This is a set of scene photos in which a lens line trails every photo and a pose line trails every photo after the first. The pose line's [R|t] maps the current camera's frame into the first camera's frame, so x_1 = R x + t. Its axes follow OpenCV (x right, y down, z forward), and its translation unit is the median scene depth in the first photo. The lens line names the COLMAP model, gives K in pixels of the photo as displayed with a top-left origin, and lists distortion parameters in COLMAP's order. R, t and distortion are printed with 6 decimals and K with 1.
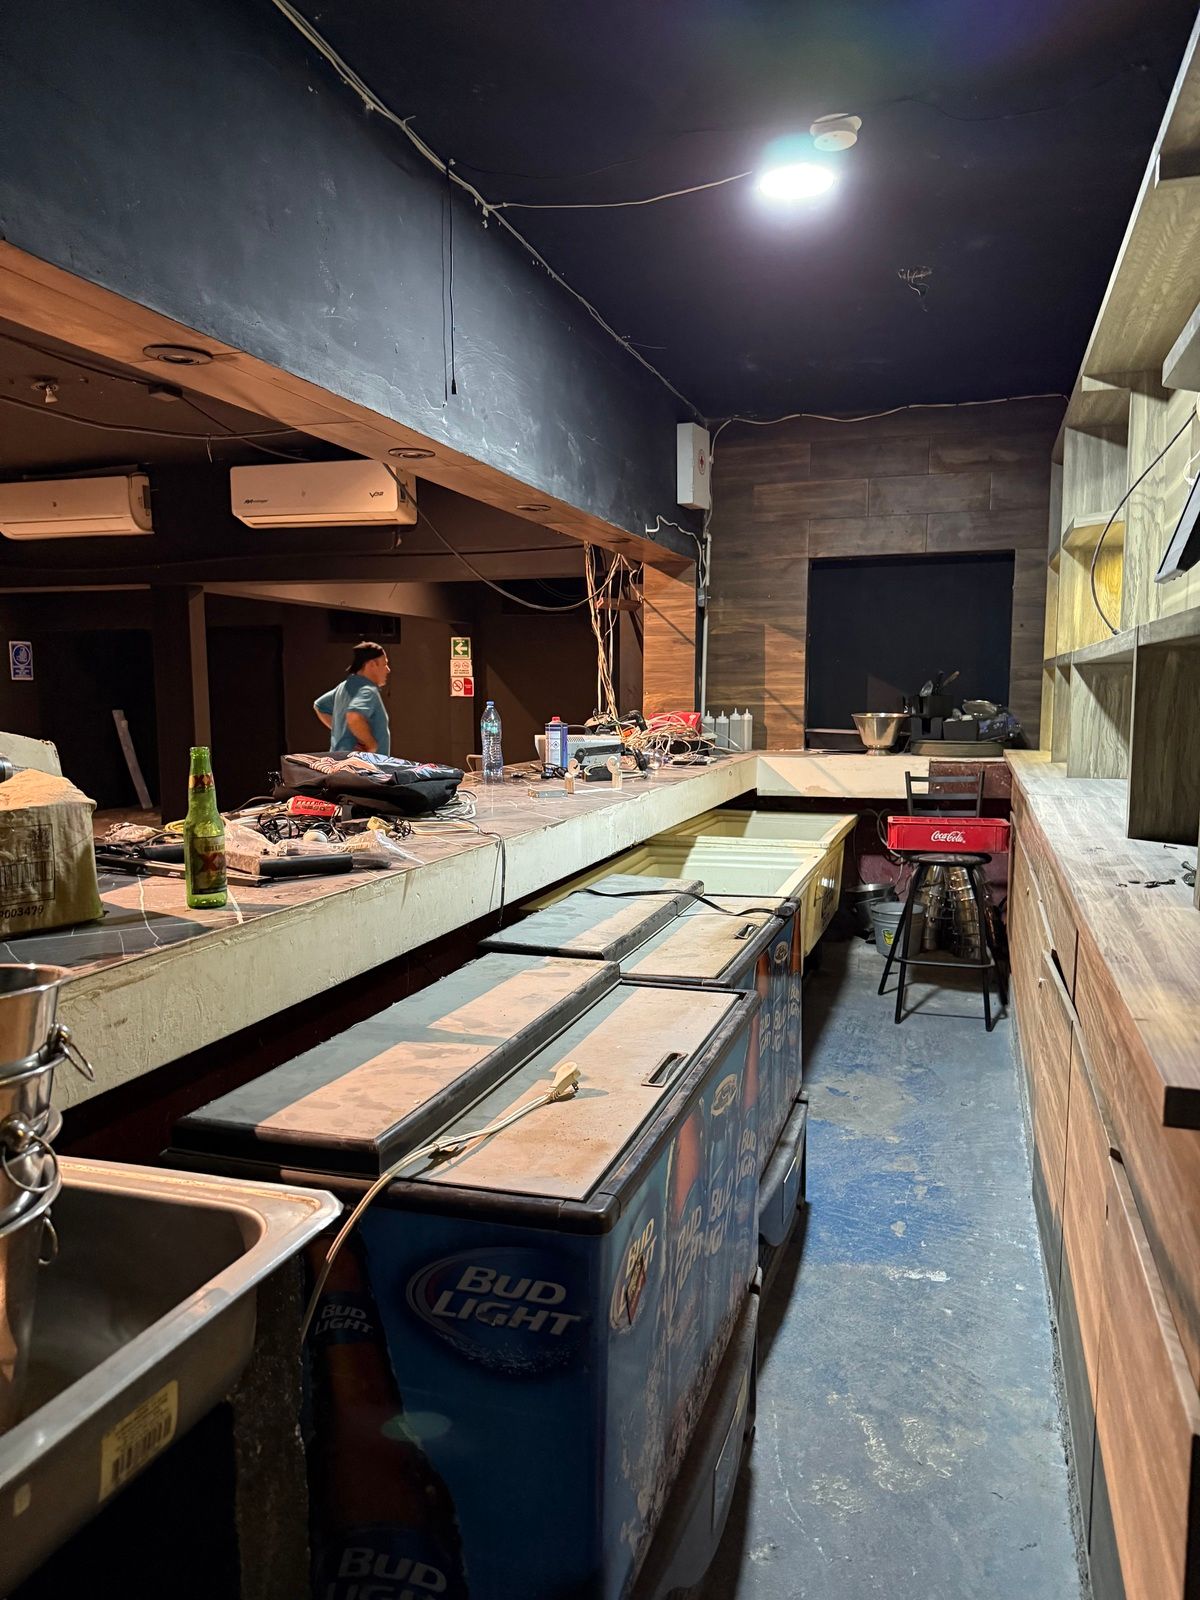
lens RADIAL K [[1139.8, 0, 602.2], [0, 1139.8, 803.5], [0, 0, 1]] dist [-0.007134, -0.004784]
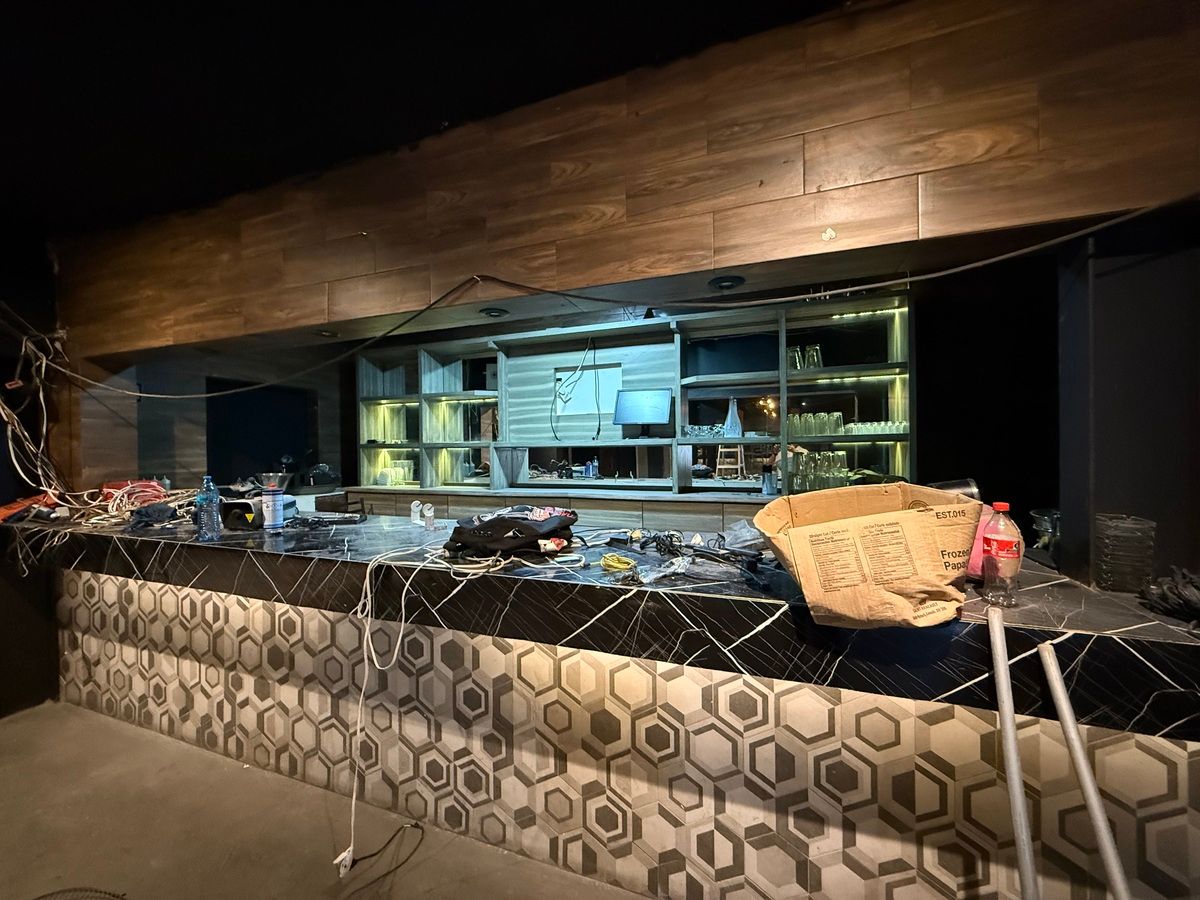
lens RADIAL K [[477.5, 0, 601.5], [0, 477.5, 451.7], [0, 0, 1]] dist [-0.008937, 0.000030]
pose [[0.048850, 0.000959, 0.998806, -0.424171], [0.105239, 0.994428, -0.006101, -0.052190], [-0.993246, 0.105411, 0.048477, 0.439592]]
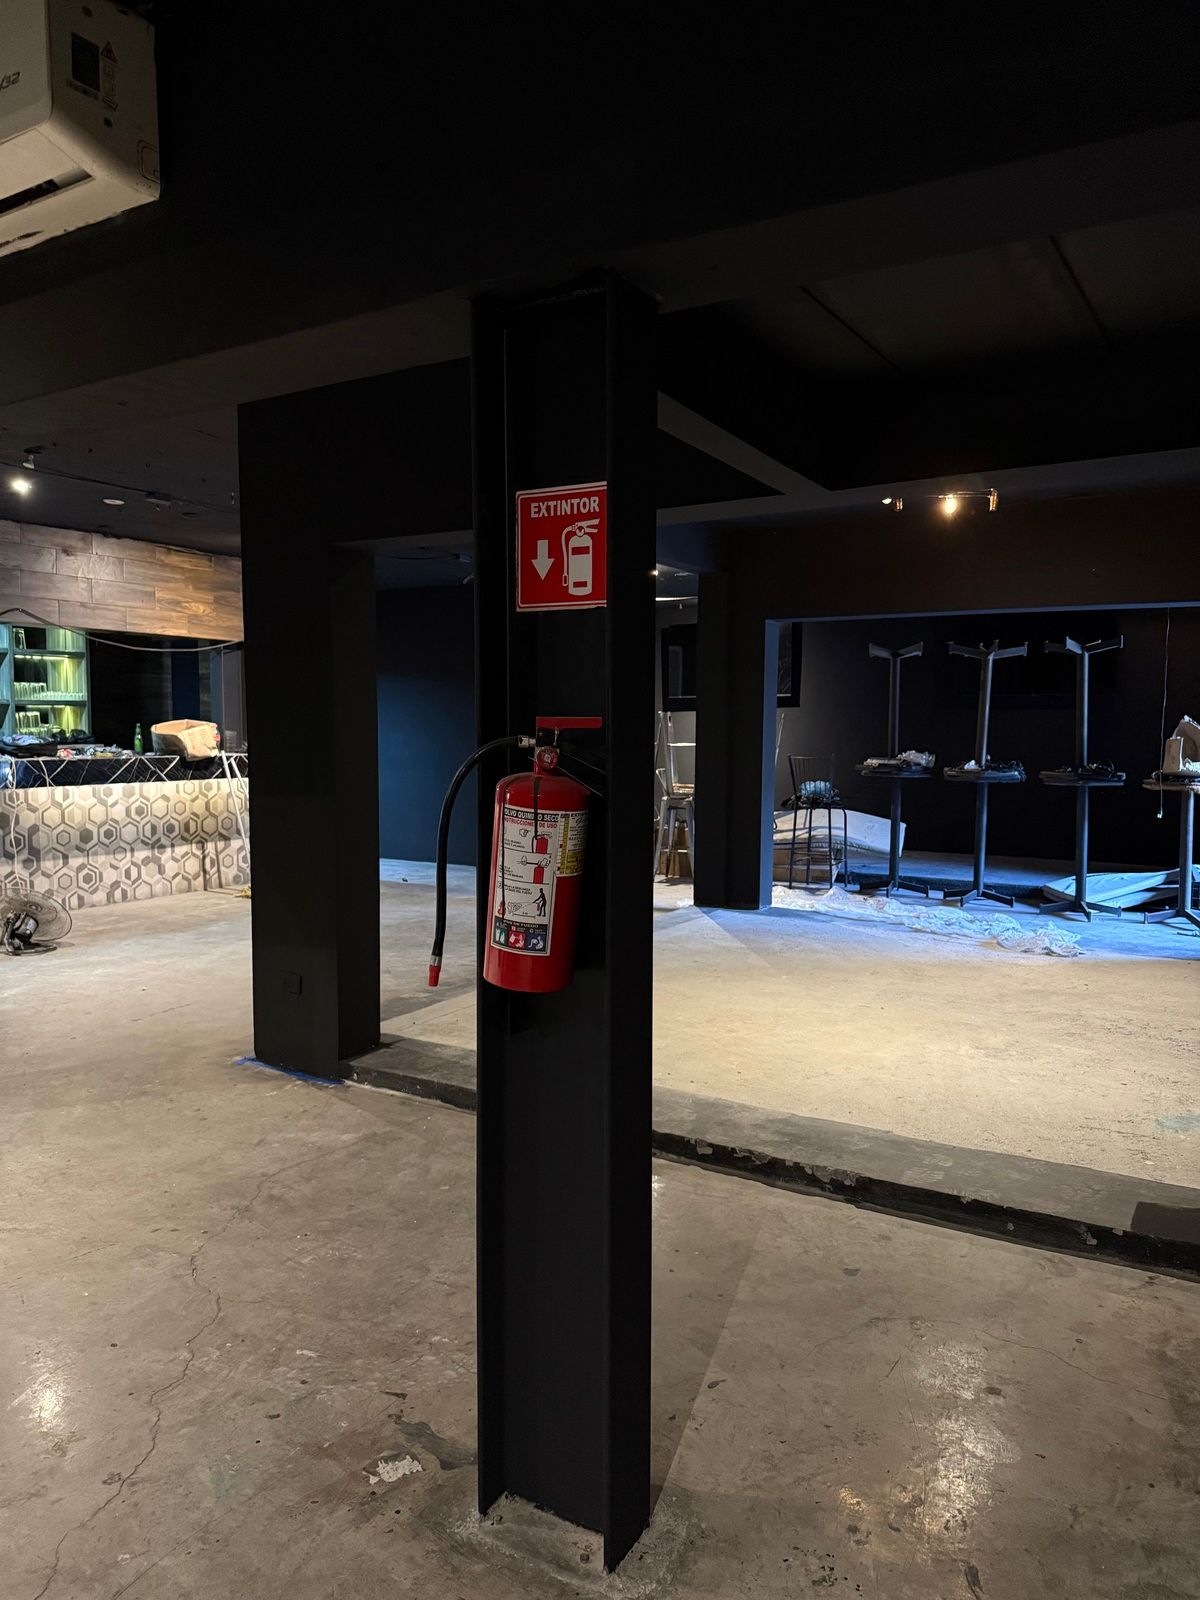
lens RADIAL K [[1139.8, 0, 600.9], [0, 1139.8, 802.0], [0, 0, 1]] dist [-0.007134, -0.004784]
pose [[-0.972235, -0.019780, 0.233169, -1.145824], [0.018323, 0.986927, 0.160125, -0.158636], [-0.233288, 0.159951, -0.959162, 1.752088]]
